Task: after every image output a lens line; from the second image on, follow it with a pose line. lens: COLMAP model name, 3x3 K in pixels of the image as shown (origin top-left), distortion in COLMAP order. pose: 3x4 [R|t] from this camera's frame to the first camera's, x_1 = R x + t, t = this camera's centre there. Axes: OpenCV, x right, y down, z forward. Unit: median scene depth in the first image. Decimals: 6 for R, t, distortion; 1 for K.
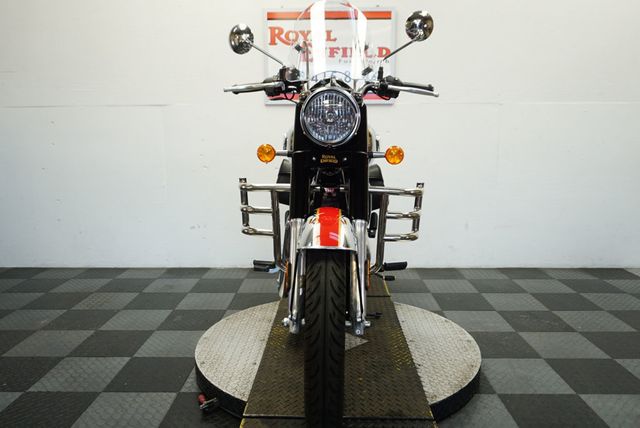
lens RADIAL K [[497.4, 0, 320.0], [0, 497.4, 214.0], [0, 0, 1]] dist [-0.003921, 0.004128]
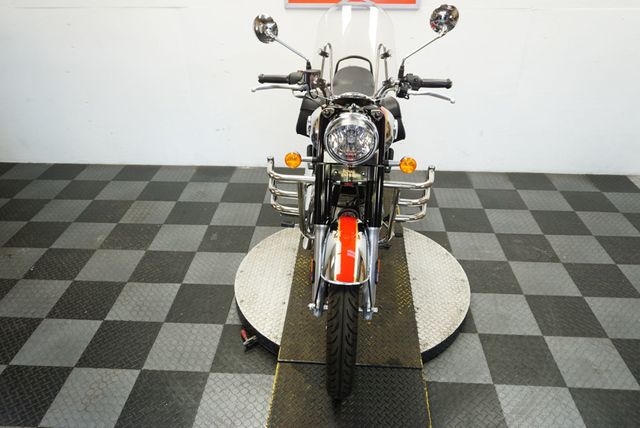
lens RADIAL K [[504.2, 0, 320.6], [0, 504.2, 214.7], [0, 0, 1]] dist [0.001621, -0.006131]
pose [[0.999393, 0.020576, -0.028098, -0.007586], [-0.009066, 0.932695, 0.360553, -0.277613], [0.033625, -0.360080, 0.932315, -0.065541]]
